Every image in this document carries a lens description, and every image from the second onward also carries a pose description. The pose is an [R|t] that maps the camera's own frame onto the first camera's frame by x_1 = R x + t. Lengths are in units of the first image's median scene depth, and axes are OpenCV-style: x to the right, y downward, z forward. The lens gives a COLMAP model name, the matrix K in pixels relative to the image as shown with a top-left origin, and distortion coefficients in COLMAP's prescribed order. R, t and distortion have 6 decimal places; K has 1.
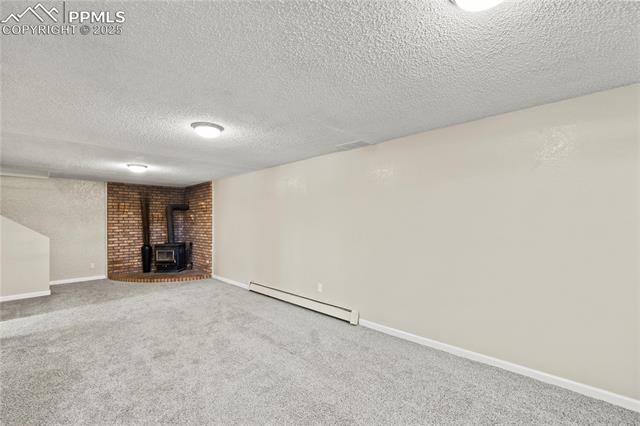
lens RADIAL K [[272.6, 0, 318.8], [0, 272.6, 220.6], [0, 0, 1]] dist [-0.001578, -0.000211]
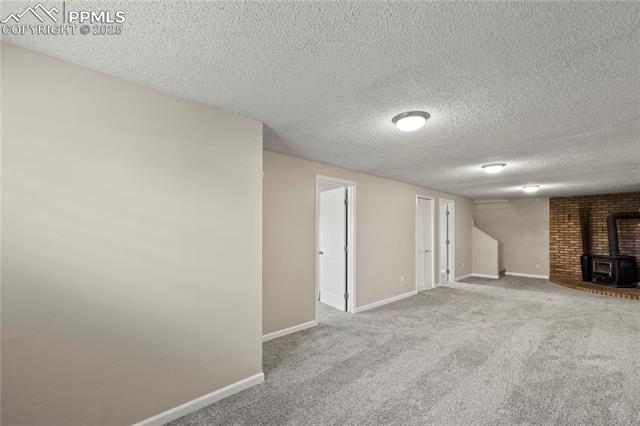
lens RADIAL K [[272.6, 0, 318.8], [0, 272.6, 220.6], [0, 0, 1]] dist [-0.001578, -0.000211]
pose [[-0.051973, -0.032973, -0.998104, 0.453496], [-0.009033, 0.999429, -0.032546, 0.005572], [0.998608, 0.007325, -0.052241, 0.063293]]
